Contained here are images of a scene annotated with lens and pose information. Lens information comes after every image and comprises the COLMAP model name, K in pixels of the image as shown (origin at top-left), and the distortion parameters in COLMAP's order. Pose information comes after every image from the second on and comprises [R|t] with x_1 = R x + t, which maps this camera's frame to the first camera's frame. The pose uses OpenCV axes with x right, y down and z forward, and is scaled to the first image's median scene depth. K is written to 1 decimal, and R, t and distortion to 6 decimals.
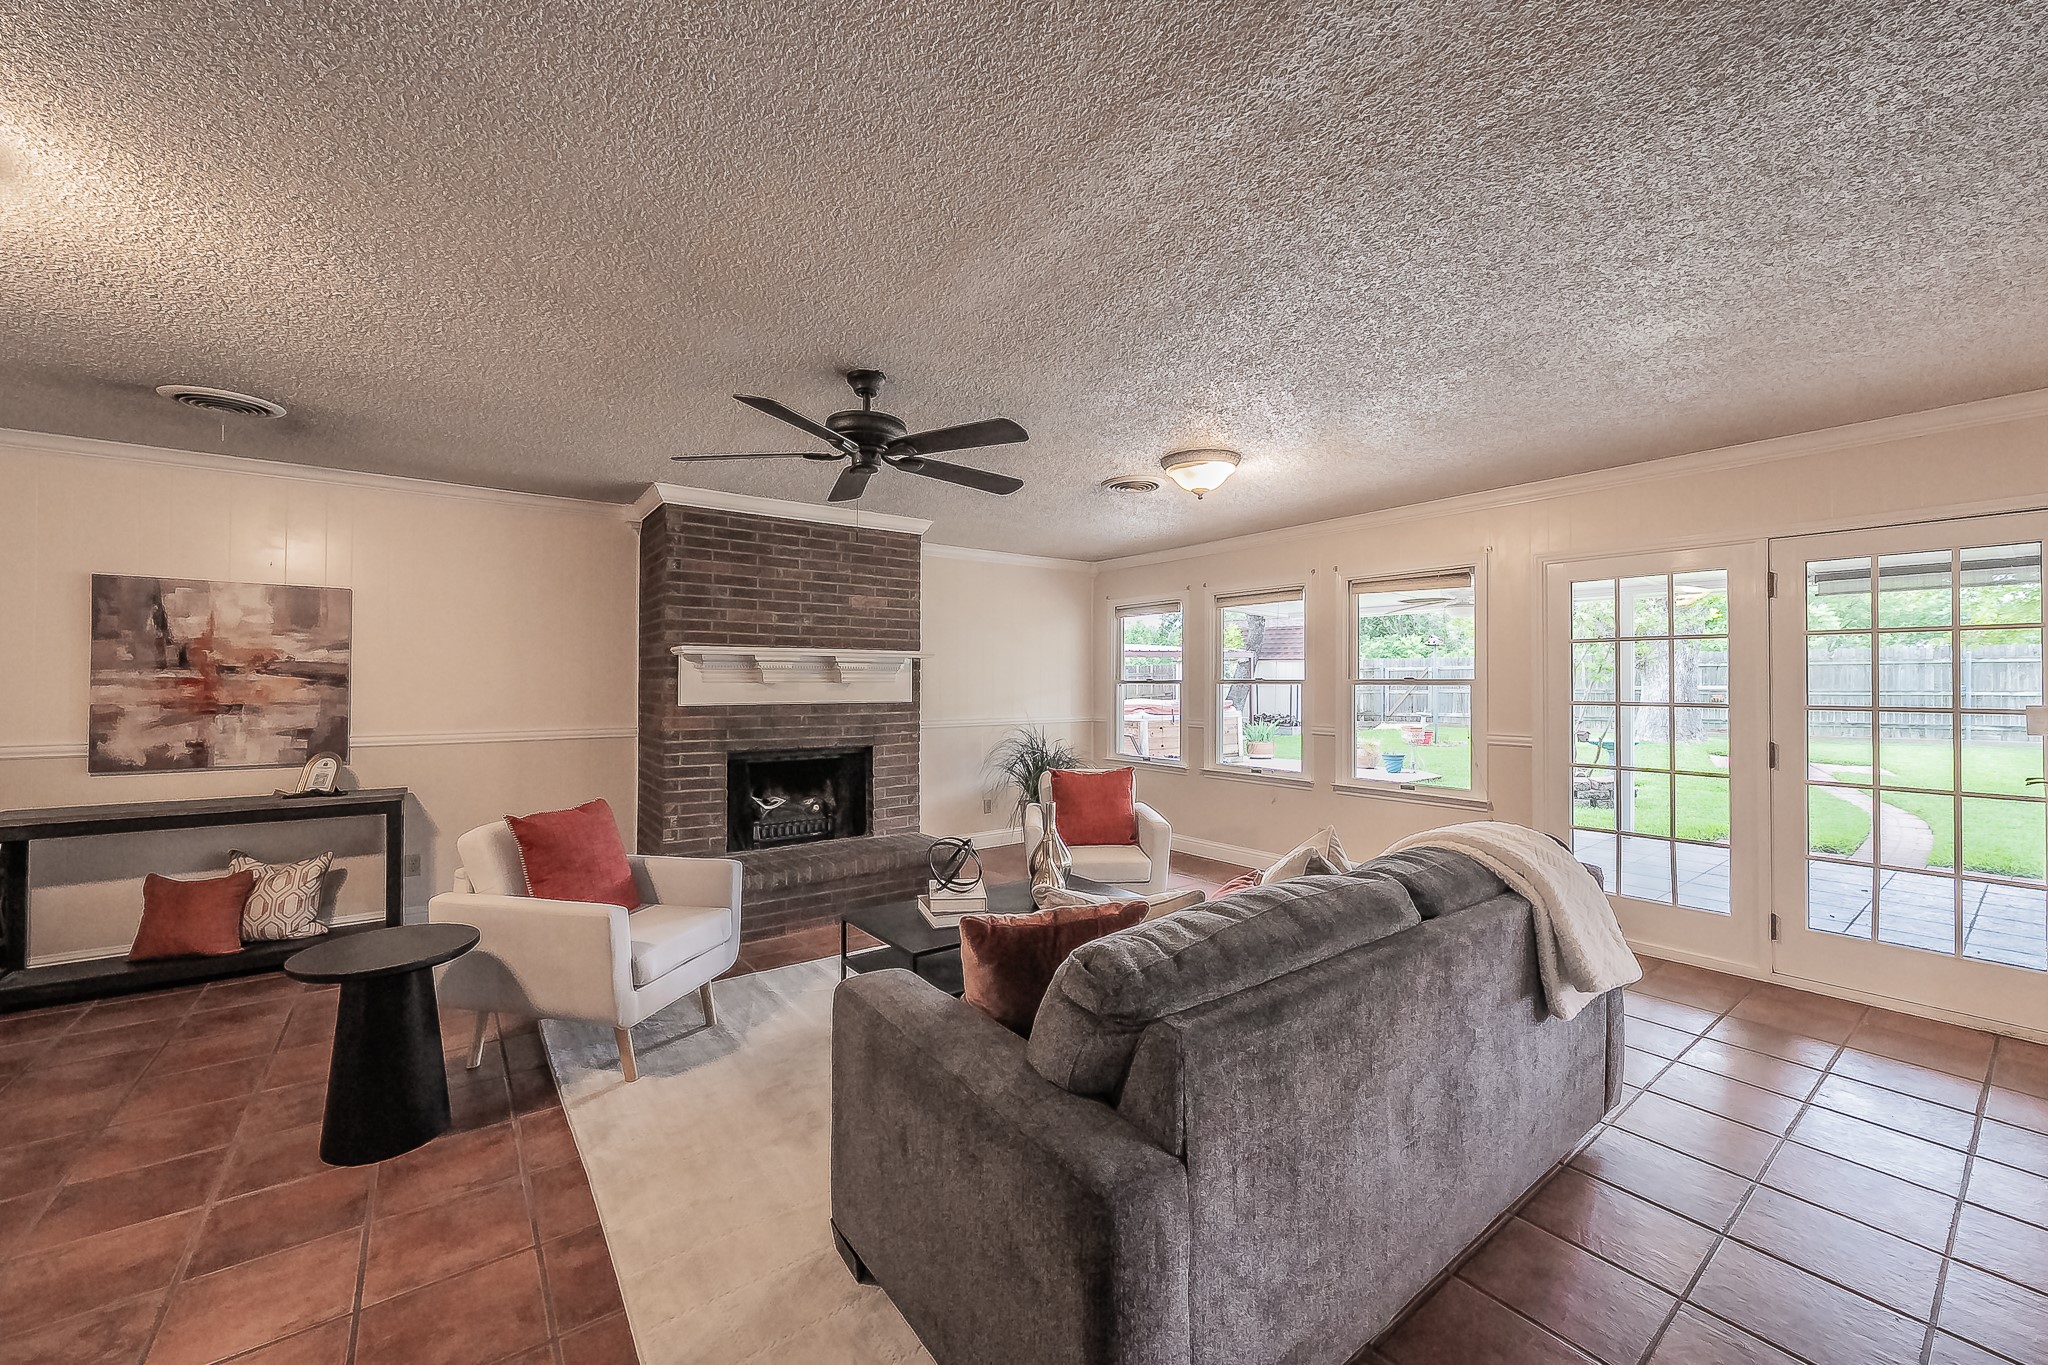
lens RADIAL K [[795.5, 0, 995.7], [0, 795.5, 672.6], [0, 0, 1]] dist [0.002346, -0.001116]
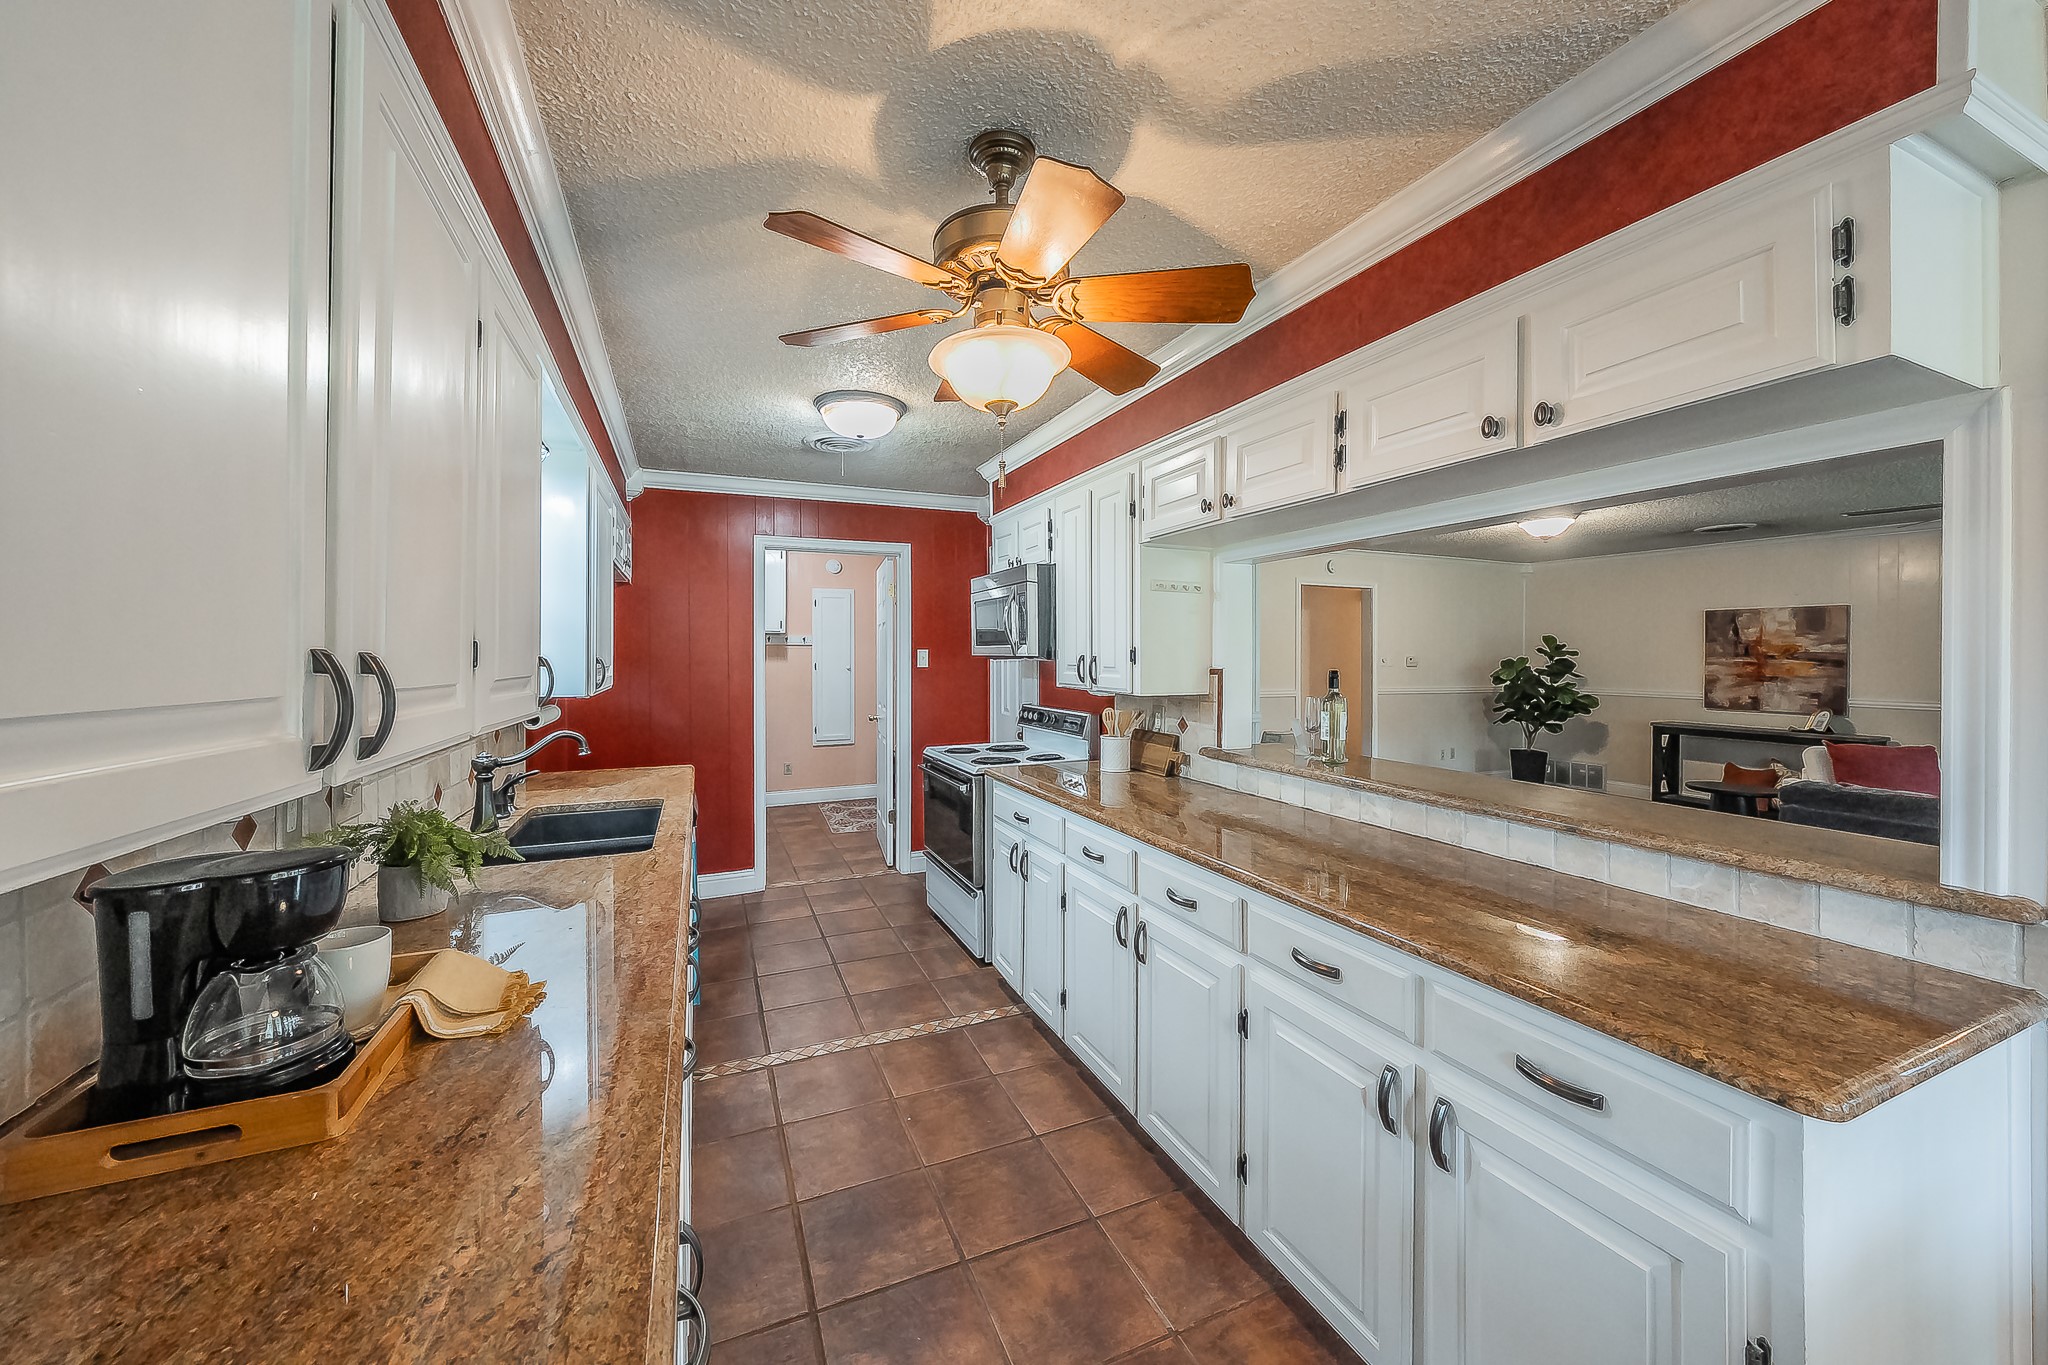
lens RADIAL K [[735.6, 0, 1031.5], [0, 735.6, 666.2], [0, 0, 1]] dist [-0.005593, 0.001382]
pose [[-0.214798, 0.010939, -0.976597, 0.965710], [0.006567, 0.999931, 0.009756, -0.009639], [0.976636, -0.004318, -0.214855, -0.254047]]
